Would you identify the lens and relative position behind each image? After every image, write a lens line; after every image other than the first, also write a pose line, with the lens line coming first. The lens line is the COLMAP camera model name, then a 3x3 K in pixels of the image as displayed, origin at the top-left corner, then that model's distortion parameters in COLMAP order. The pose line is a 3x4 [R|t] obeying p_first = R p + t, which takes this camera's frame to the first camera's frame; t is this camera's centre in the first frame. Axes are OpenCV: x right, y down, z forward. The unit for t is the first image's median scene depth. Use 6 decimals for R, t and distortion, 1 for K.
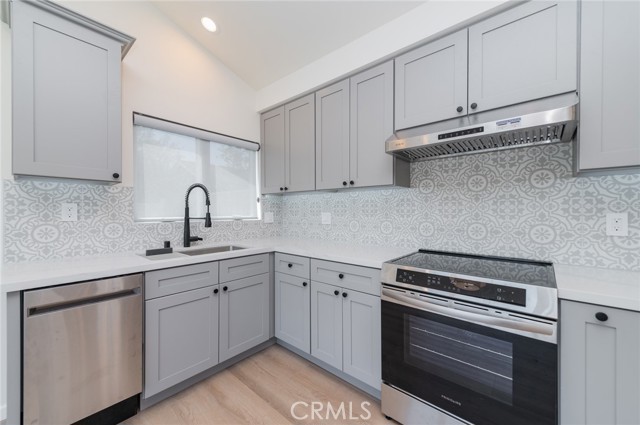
lens RADIAL K [[254.7, 0, 317.5], [0, 254.7, 212.1], [0, 0, 1]] dist [0.034671, 0.000044]
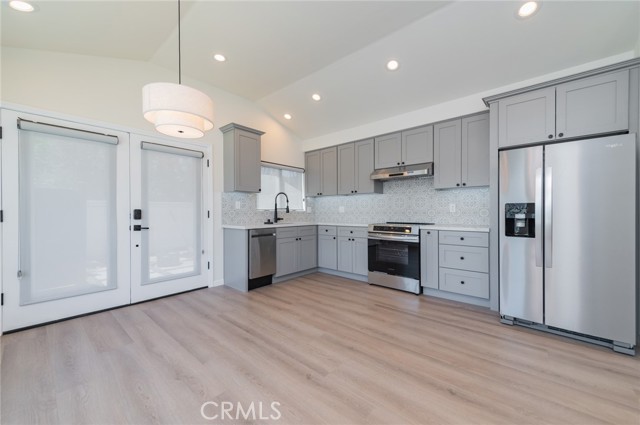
lens RADIAL K [[251.0, 0, 321.8], [0, 251.0, 212.7], [0, 0, 1]] dist [0.003275, 0.000099]
pose [[0.999892, -0.003070, 0.014399, -0.169659], [0.003094, 0.999994, -0.001620, 0.060897], [-0.014394, 0.001664, 0.999895, -1.029381]]
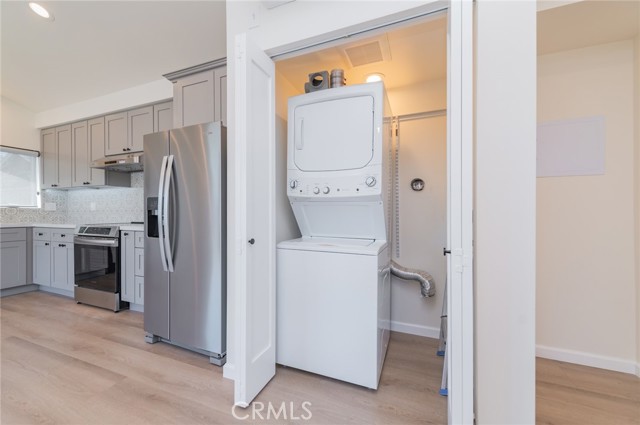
lens RADIAL K [[252.5, 0, 332.8], [0, 252.5, 212.8], [0, 0, 1]] dist [0.000663, -0.000144]
pose [[0.934796, -0.001710, 0.355180, 0.976067], [0.002406, 0.999996, -0.001515, 0.079774], [-0.355176, 0.002271, 0.934797, -1.038726]]
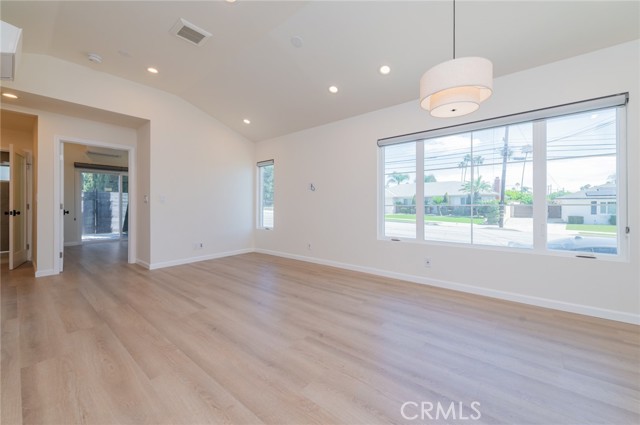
lens RADIAL K [[252.8, 0, 325.2], [0, 252.8, 204.7], [0, 0, 1]] dist [-0.000611, -0.000065]
pose [[-0.998734, 0.000876, -0.050295, -0.169736], [0.001065, 0.999993, -0.003716, 0.096658], [0.050291, -0.003765, -0.998727, 0.655372]]
